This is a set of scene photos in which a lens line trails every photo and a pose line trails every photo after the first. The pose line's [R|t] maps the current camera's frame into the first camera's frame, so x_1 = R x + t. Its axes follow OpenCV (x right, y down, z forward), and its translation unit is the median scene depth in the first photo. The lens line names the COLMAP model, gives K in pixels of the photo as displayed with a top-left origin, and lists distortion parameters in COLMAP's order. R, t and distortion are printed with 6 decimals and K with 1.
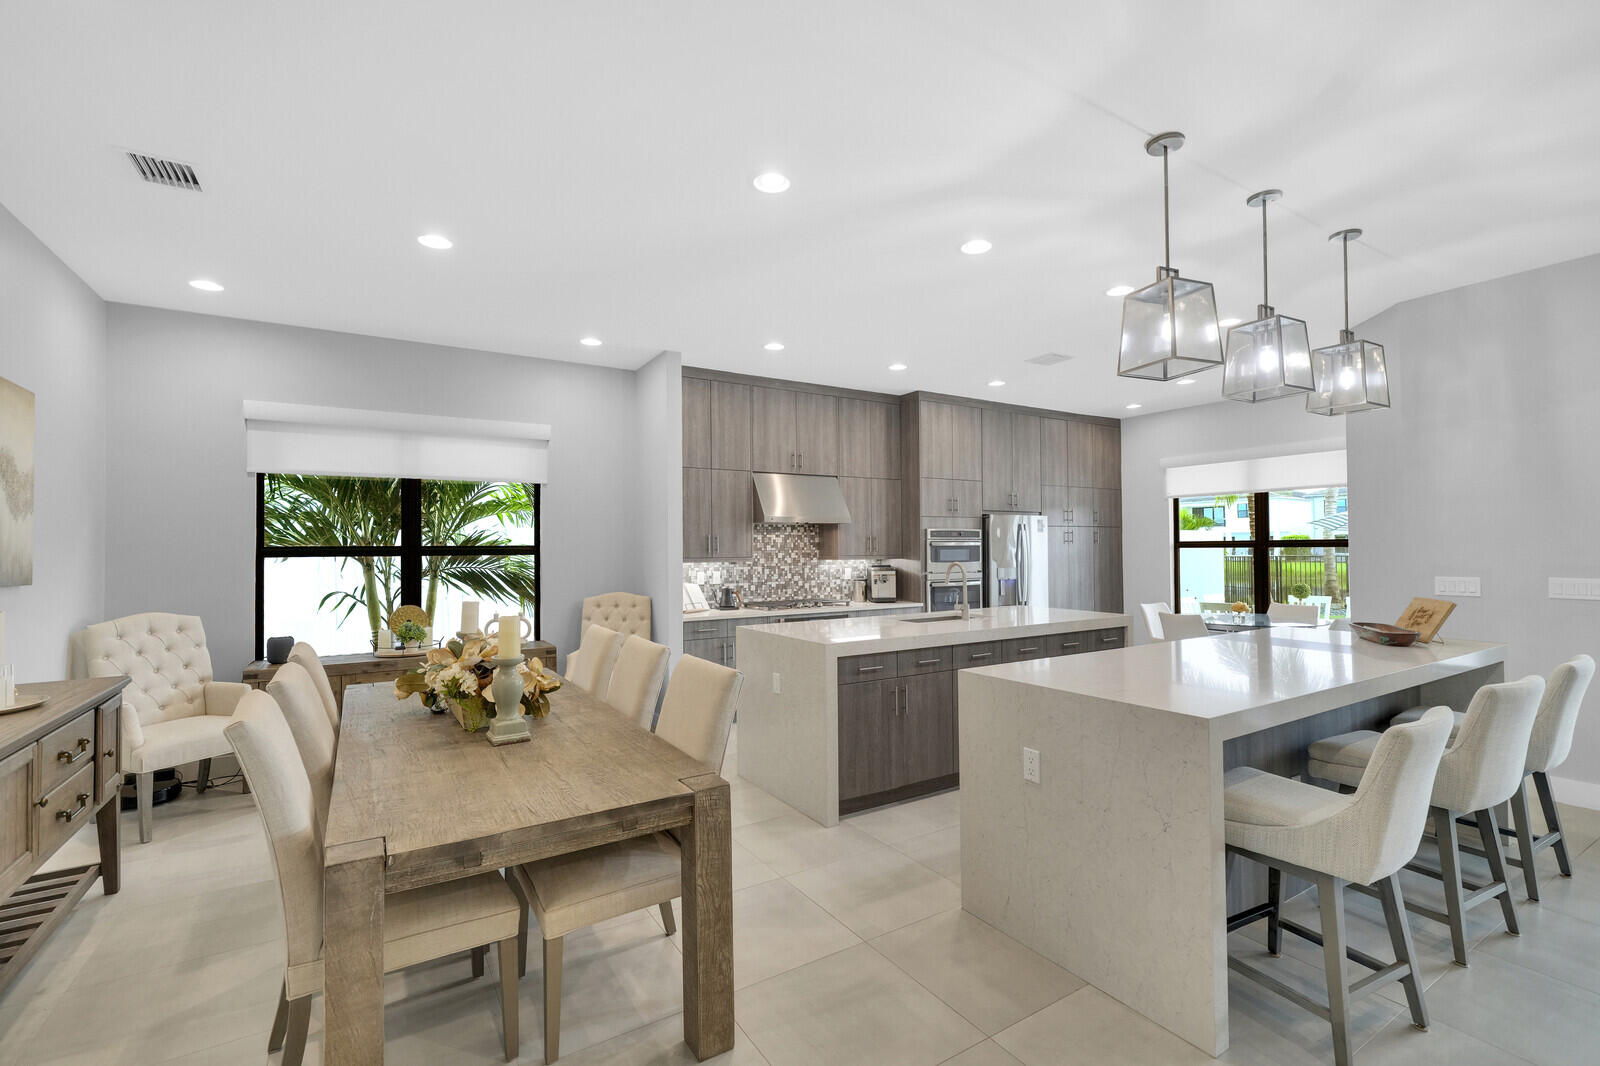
lens RADIAL K [[707.5, 0, 796.3], [0, 707.5, 538.4], [0, 0, 1]] dist [0.001653, 0.000357]
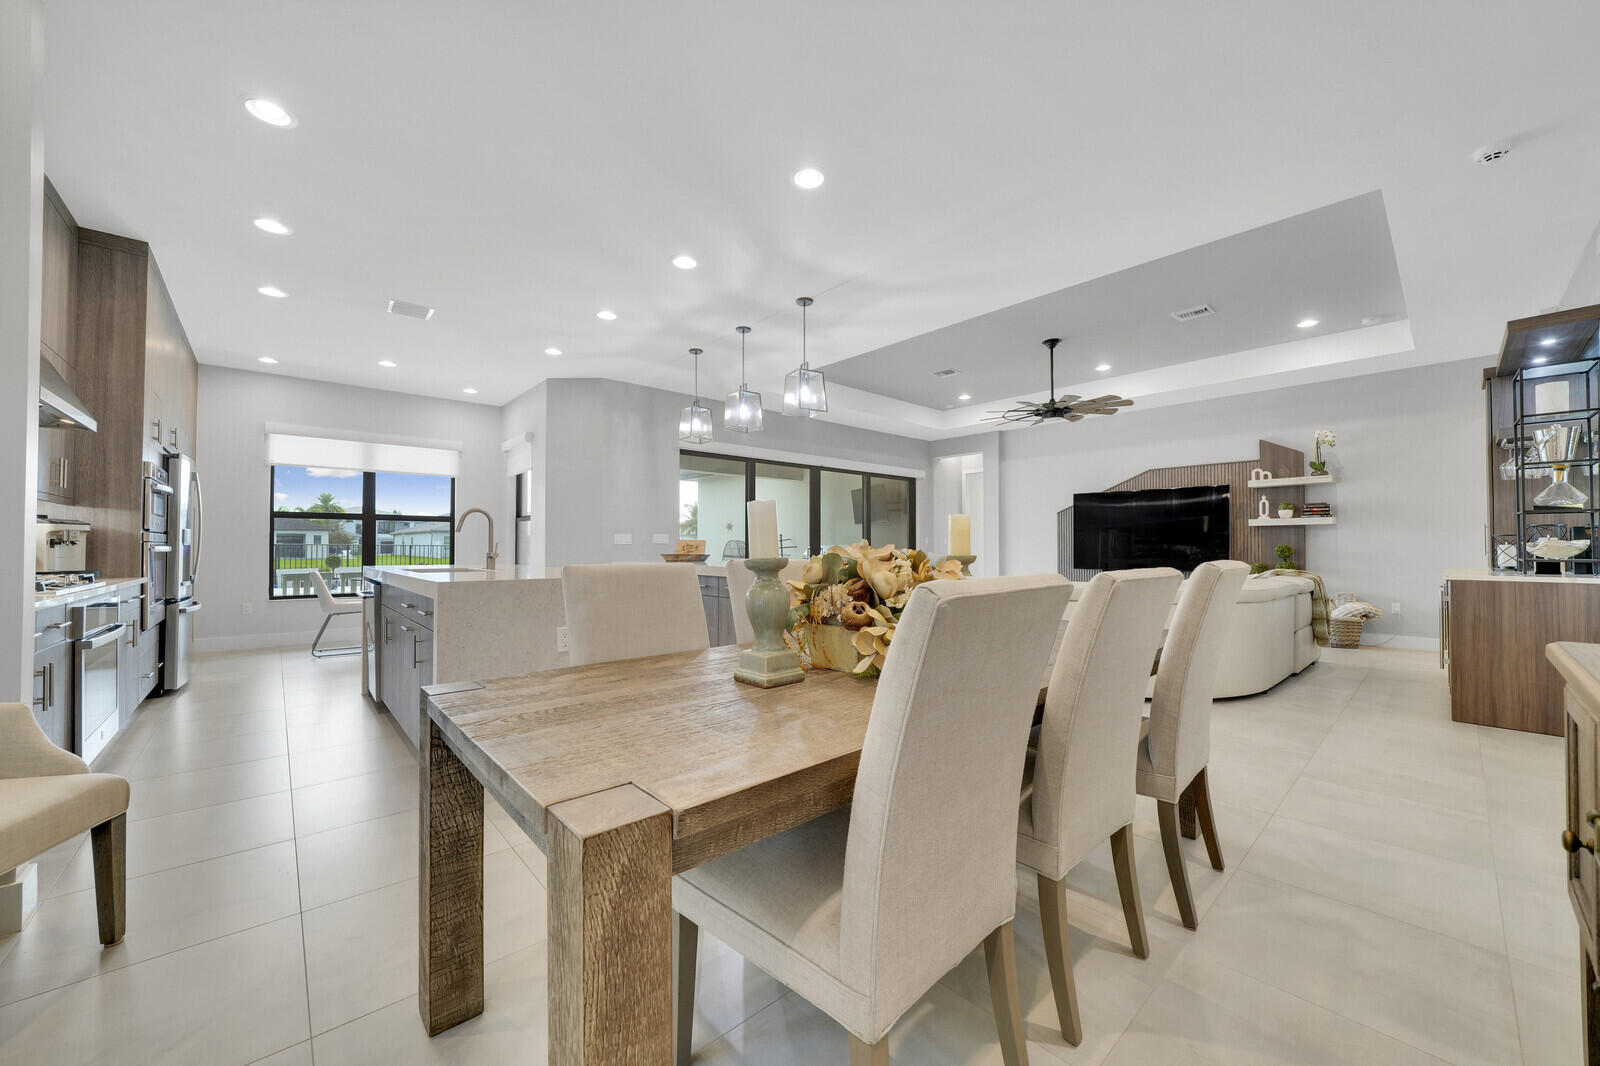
lens RADIAL K [[600.0, 0, 801.8], [0, 600.0, 535.8], [0, 0, 1]] dist [-0.022765, 0.005339]
pose [[-0.173514, 0.027097, 0.984459, -0.443992], [-0.012091, 0.999487, -0.029642, 0.062188], [-0.984757, -0.017047, -0.173097, 0.505344]]
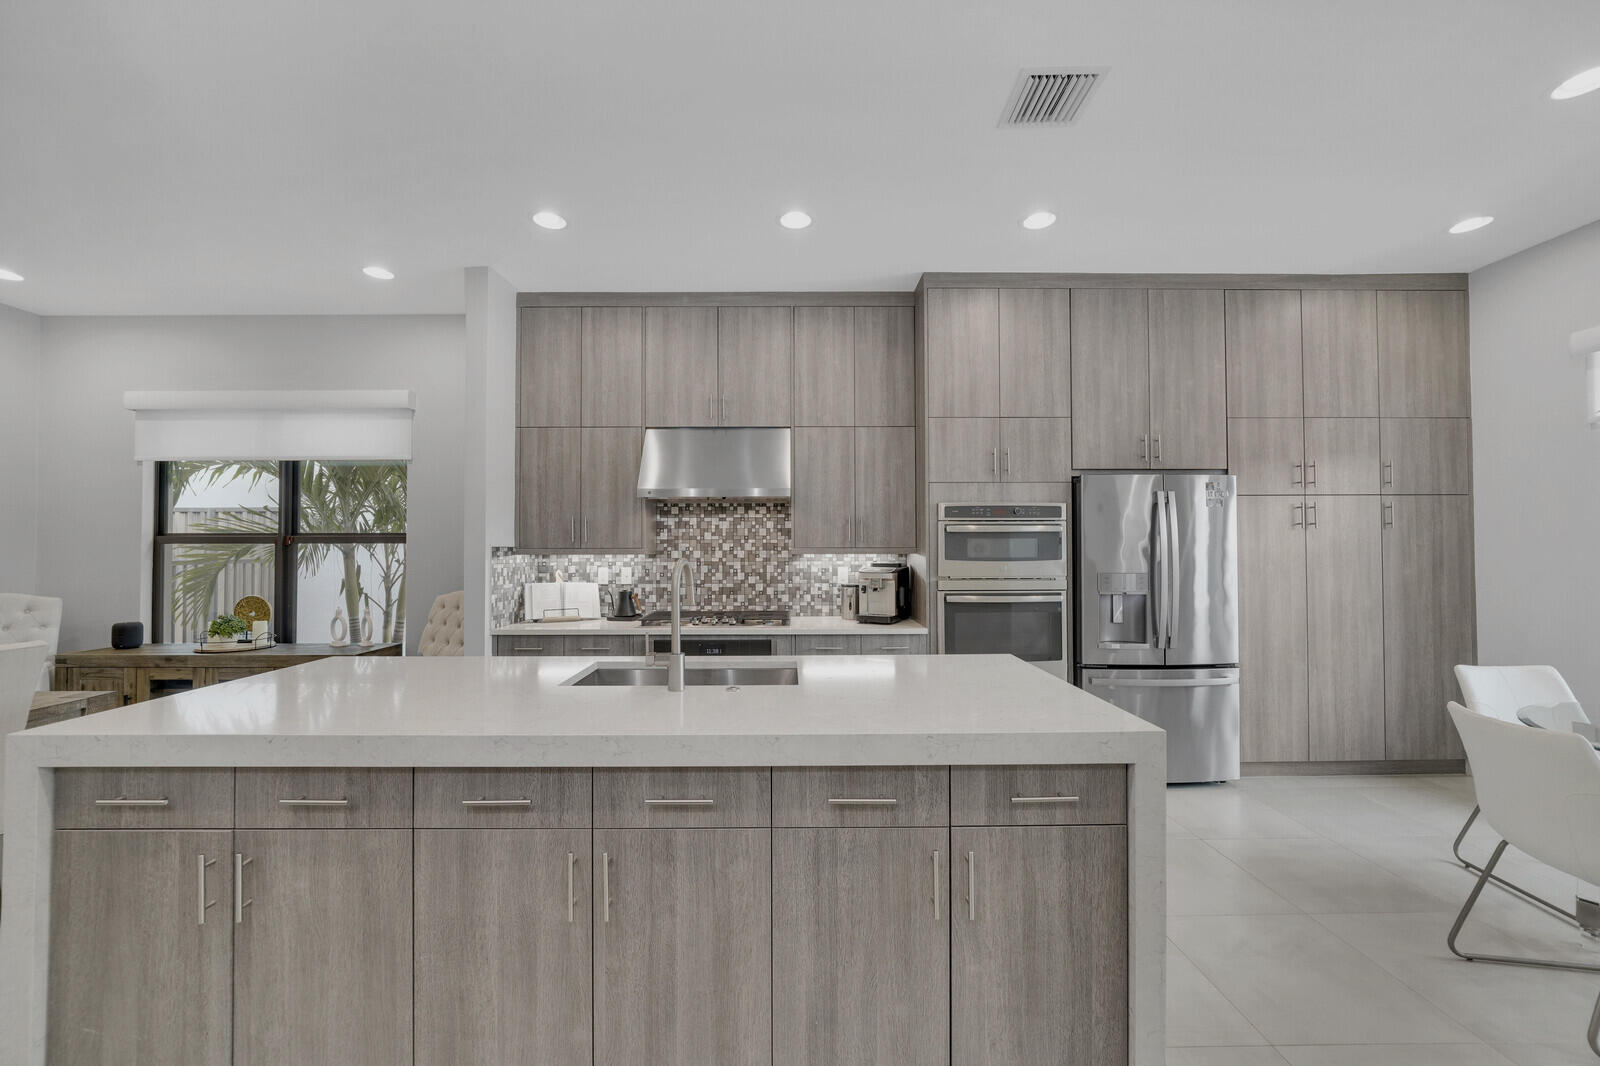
lens RADIAL K [[620.9, 0, 799.2], [0, 620.9, 536.7], [0, 0, 1]] dist [-0.008126, 0.000311]
pose [[0.852201, -0.002499, -0.523209, 0.357460], [0.003317, 0.999994, 0.000626, 0.013564], [0.523204, -0.002269, 0.852204, 0.498766]]
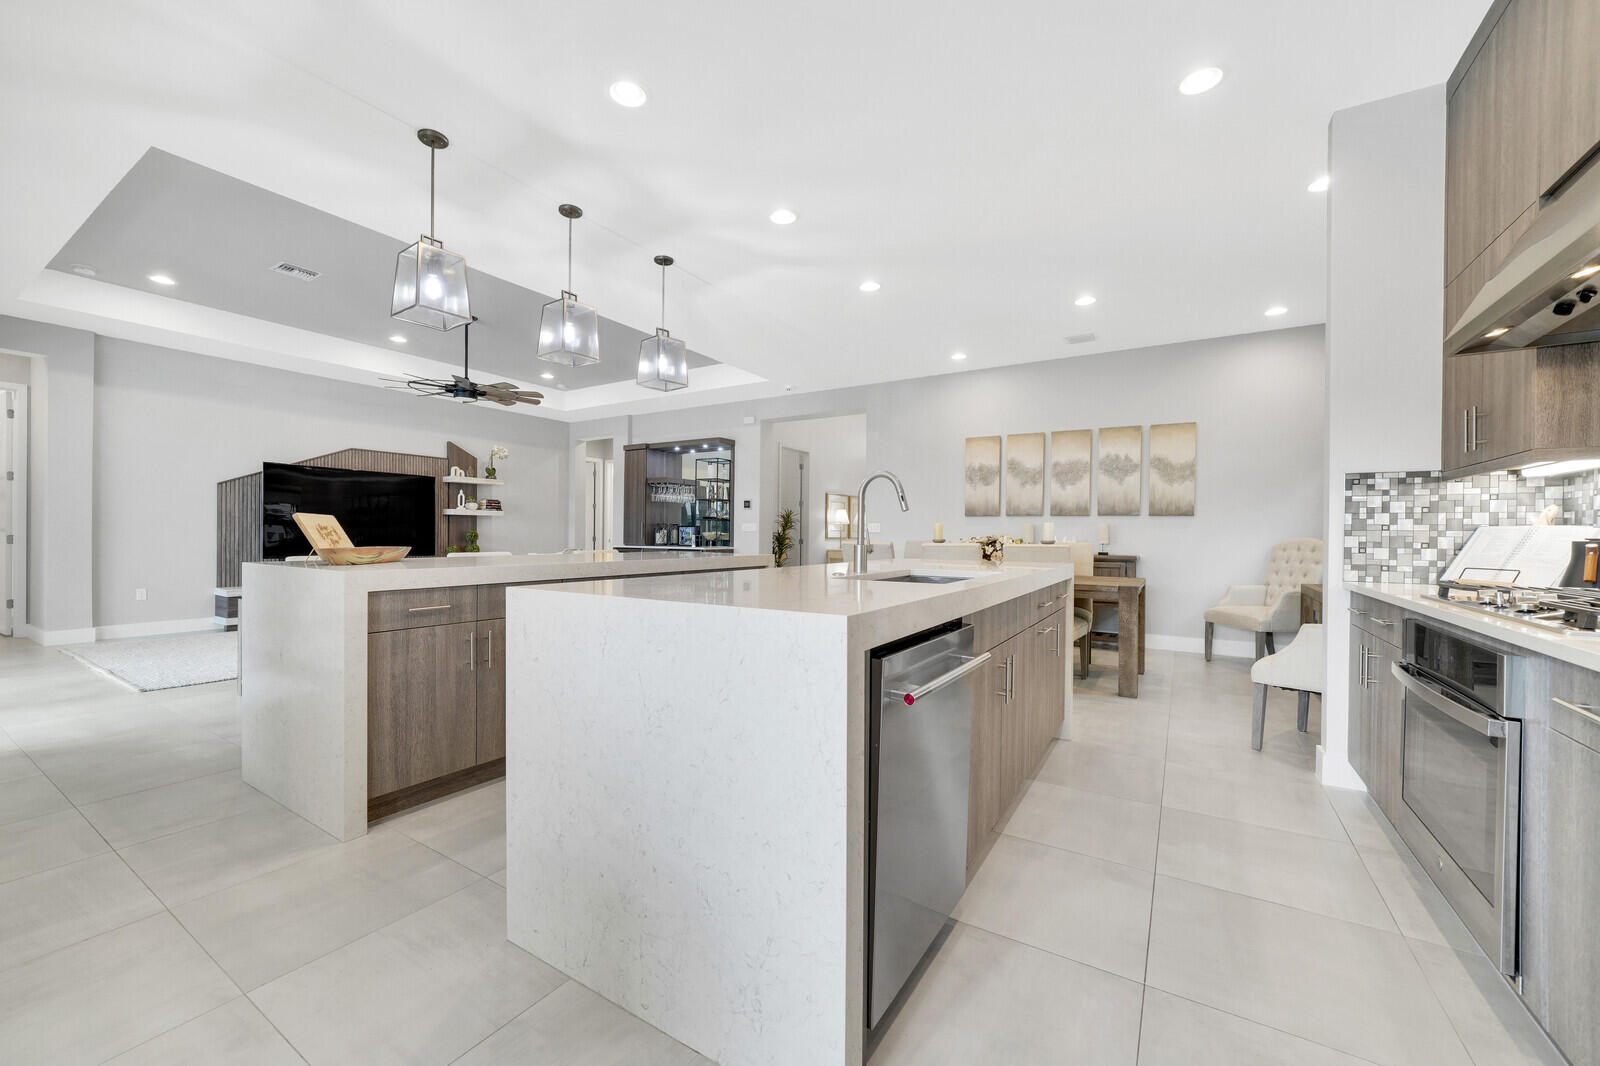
lens RADIAL K [[620.9, 0, 799.2], [0, 620.9, 536.7], [0, 0, 1]] dist [-0.008126, 0.000311]
pose [[-0.896835, 0.003137, -0.442354, 0.358417], [0.006755, 0.999955, -0.006605, 0.063082], [0.442314, -0.008911, -0.896816, 1.004716]]
